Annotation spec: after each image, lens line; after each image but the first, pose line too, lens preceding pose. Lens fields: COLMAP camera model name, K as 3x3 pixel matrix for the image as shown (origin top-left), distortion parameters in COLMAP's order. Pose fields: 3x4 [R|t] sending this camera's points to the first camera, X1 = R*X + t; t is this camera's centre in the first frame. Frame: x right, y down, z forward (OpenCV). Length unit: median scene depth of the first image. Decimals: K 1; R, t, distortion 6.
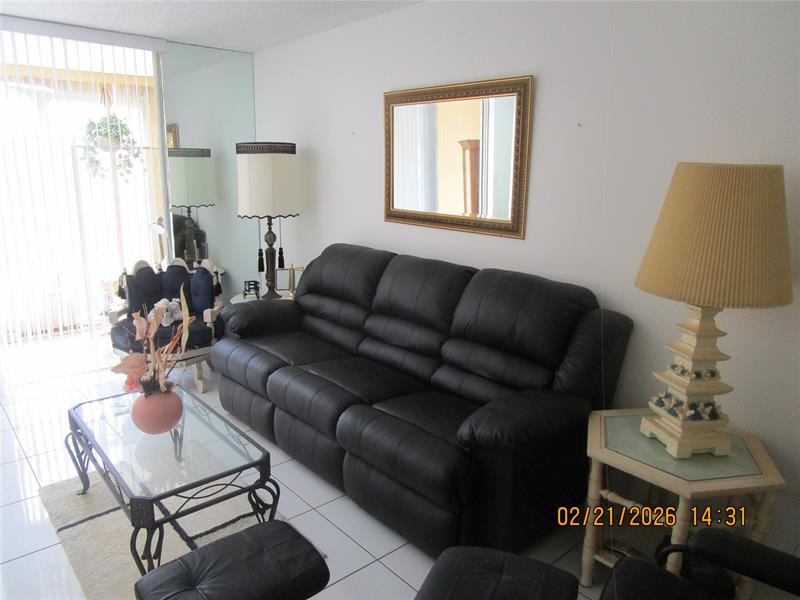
lens RADIAL K [[574.8, 0, 399.9], [0, 574.8, 301.7], [0, 0, 1]] dist [-0.028699, 0.007703]
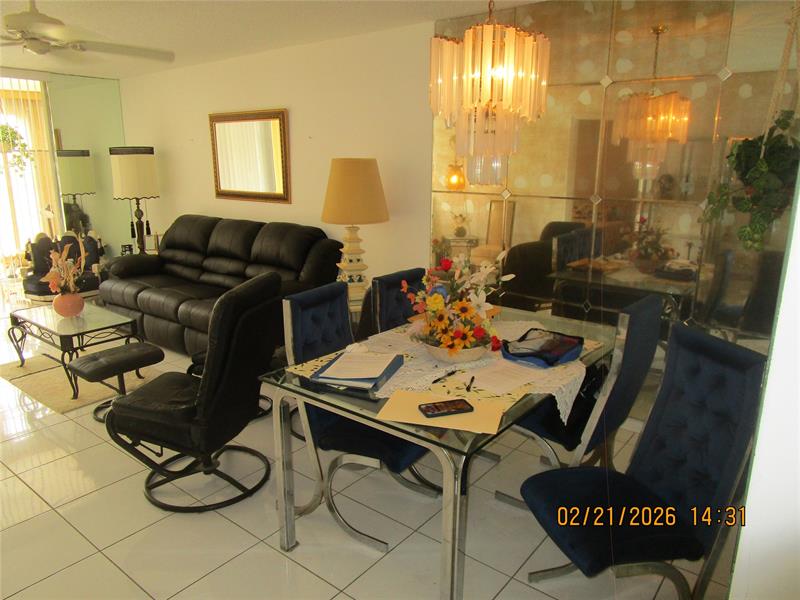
lens RADIAL K [[574.8, 0, 399.5], [0, 574.8, 299.1], [0, 0, 1]] dist [-0.028699, 0.007703]
pose [[0.983767, -0.055870, 0.170531, 0.164990], [0.054124, 0.998423, 0.014875, 0.120436], [-0.171093, -0.005404, 0.985240, -0.532952]]
